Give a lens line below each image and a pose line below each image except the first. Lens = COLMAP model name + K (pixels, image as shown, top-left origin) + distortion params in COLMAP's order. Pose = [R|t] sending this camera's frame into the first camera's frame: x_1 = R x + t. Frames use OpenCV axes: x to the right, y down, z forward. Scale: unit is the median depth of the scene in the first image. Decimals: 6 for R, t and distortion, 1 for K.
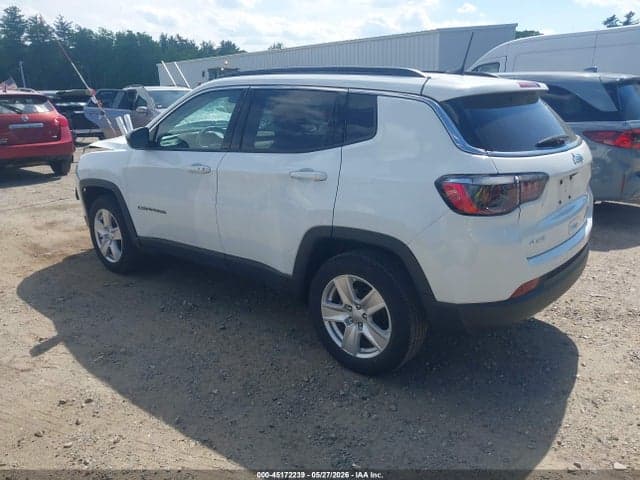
lens RADIAL K [[503.0, 0, 323.2], [0, 503.0, 241.1], [0, 0, 1]] dist [0.011189, -0.001449]
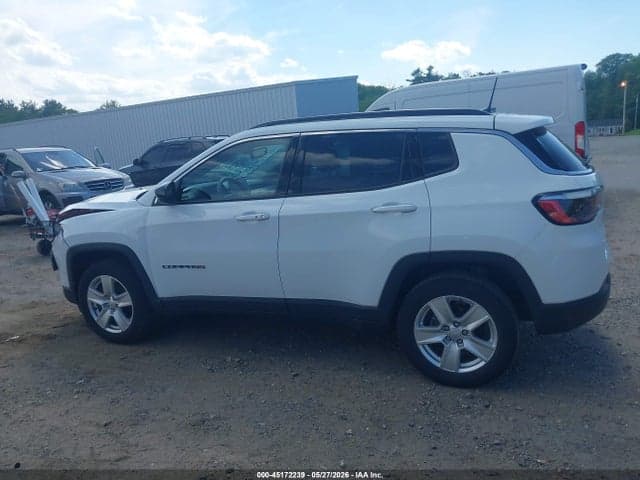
lens RADIAL K [[504.0, 0, 318.1], [0, 504.0, 239.9], [0, 0, 1]] dist [0.013449, -0.012446]
pose [[0.954348, -0.108733, 0.278203, -0.464983], [0.135538, 0.987622, -0.078945, -0.003014], [-0.266176, 0.113048, 0.957272, 0.026299]]
